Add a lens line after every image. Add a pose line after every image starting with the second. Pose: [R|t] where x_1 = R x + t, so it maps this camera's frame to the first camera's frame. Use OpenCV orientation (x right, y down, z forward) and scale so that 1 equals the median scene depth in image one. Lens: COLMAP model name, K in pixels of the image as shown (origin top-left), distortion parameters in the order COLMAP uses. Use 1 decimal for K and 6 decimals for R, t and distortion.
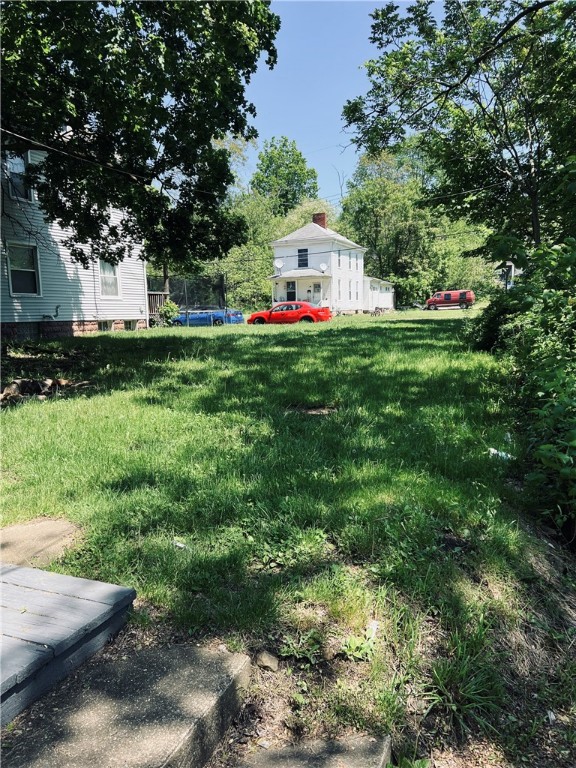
lens RADIAL K [[577.9, 0, 288.1], [0, 577.9, 384.3], [0, 0, 1]] dist [0.006412, 0.001054]
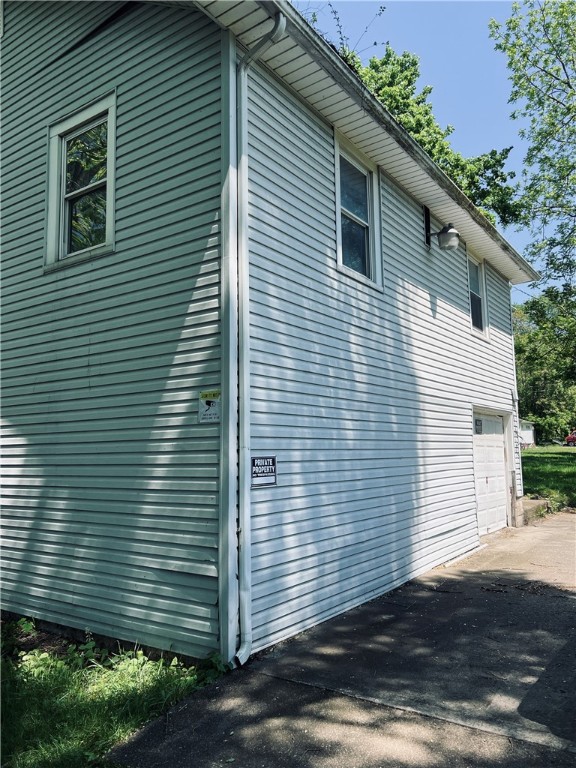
lens RADIAL K [[577.9, 0, 288.1], [0, 577.9, 383.4], [0, 0, 1]] dist [0.006412, 0.001054]
pose [[0.977326, -0.010364, -0.211488, -0.046796], [-0.038549, 0.973400, -0.225844, 0.026363], [0.208203, 0.228876, 0.950930, -0.199895]]
